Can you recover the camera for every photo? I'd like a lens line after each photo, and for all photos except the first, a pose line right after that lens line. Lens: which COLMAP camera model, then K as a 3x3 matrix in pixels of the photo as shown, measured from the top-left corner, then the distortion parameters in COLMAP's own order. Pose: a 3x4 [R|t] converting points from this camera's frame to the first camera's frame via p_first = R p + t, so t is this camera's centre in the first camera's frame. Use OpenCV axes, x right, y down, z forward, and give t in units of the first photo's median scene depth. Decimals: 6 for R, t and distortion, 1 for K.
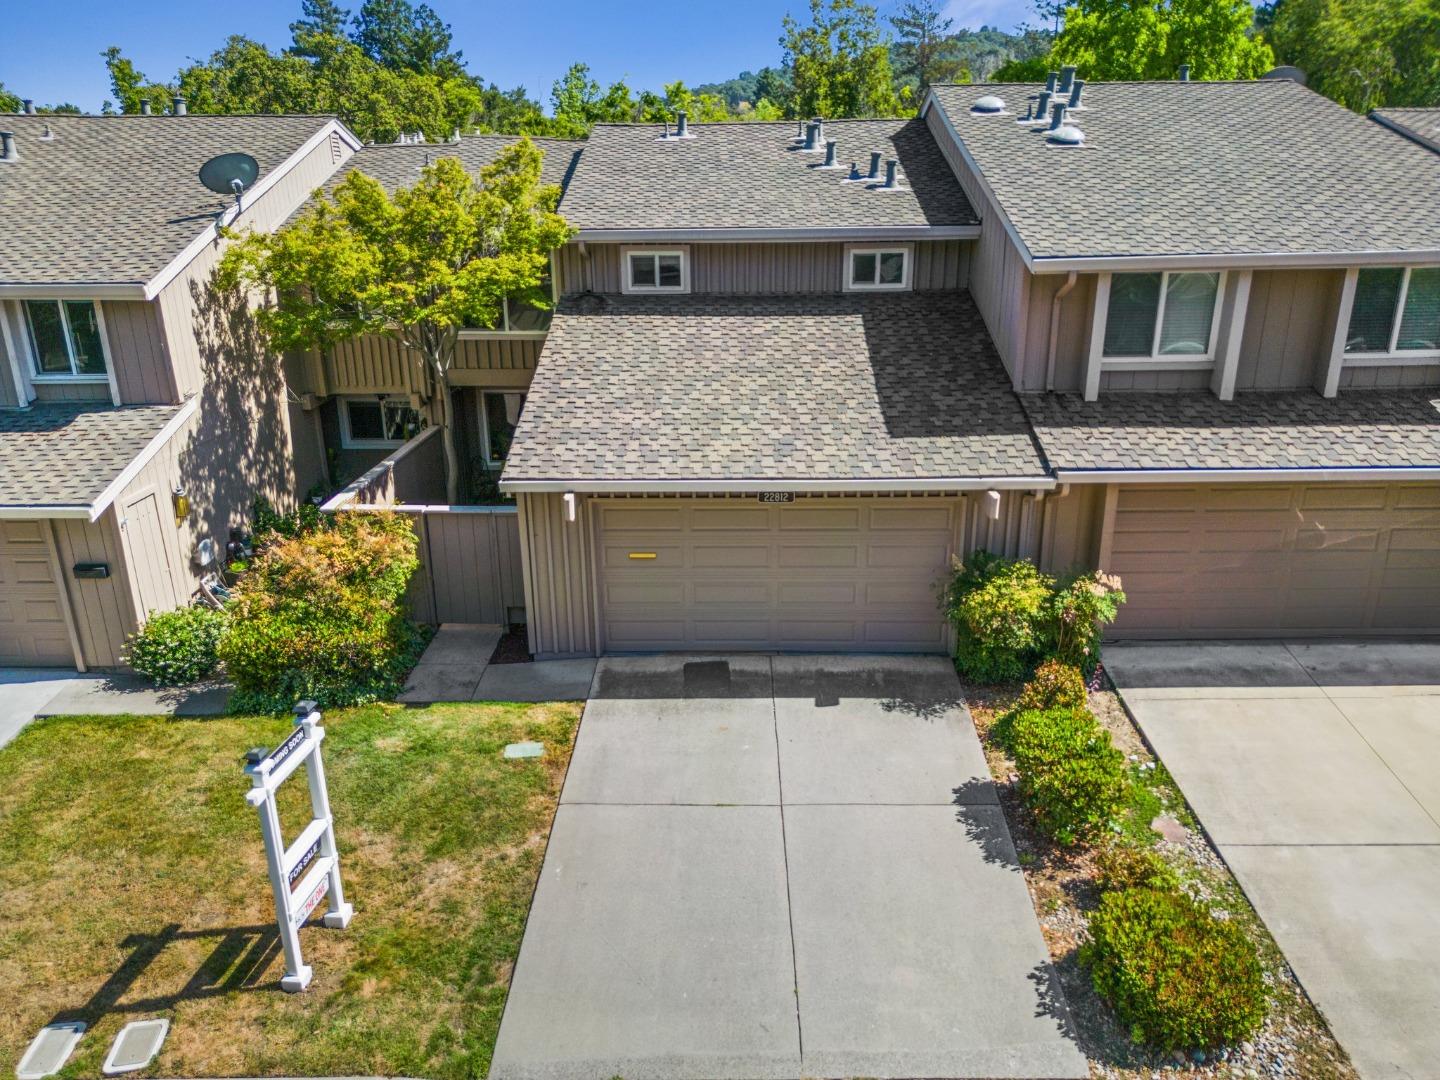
lens RADIAL K [[1029.9, 0, 720.0], [0, 1029.9, 540.0], [0, 0, 1]] dist [0.001698, 0.000843]
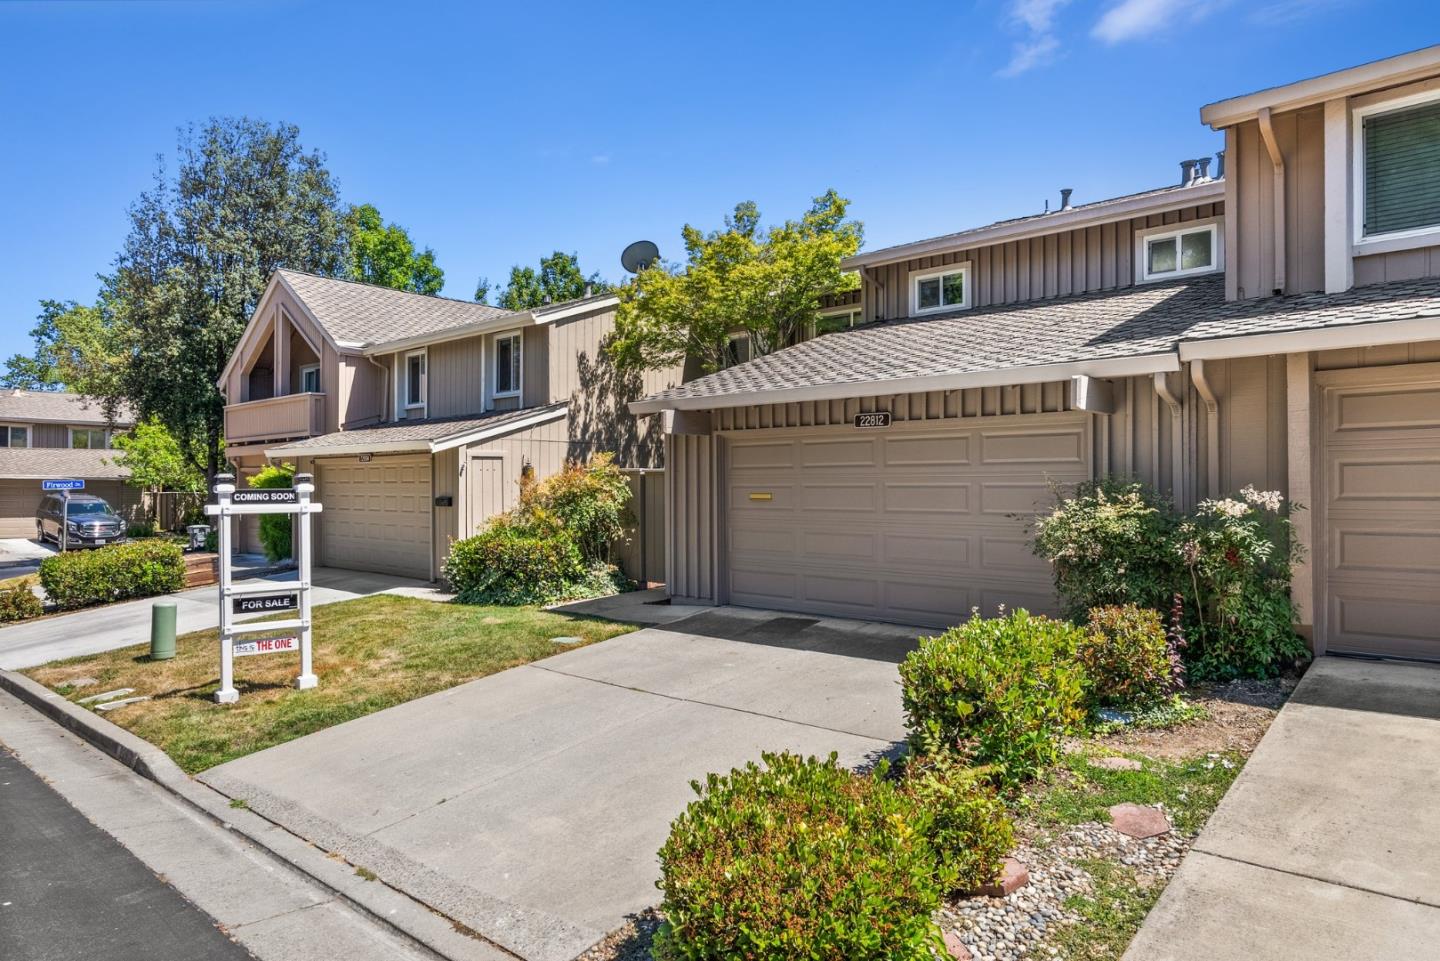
lens RADIAL K [[950.2, 0, 720.0], [0, 950.2, 480.5], [0, 0, 1]] dist [-0.005495, -0.000538]
pose [[0.739339, 0.000431, -0.673333, 0.479669], [-0.230107, 0.939955, -0.252062, 0.227146], [0.632795, 0.341297, 0.695045, 0.360411]]
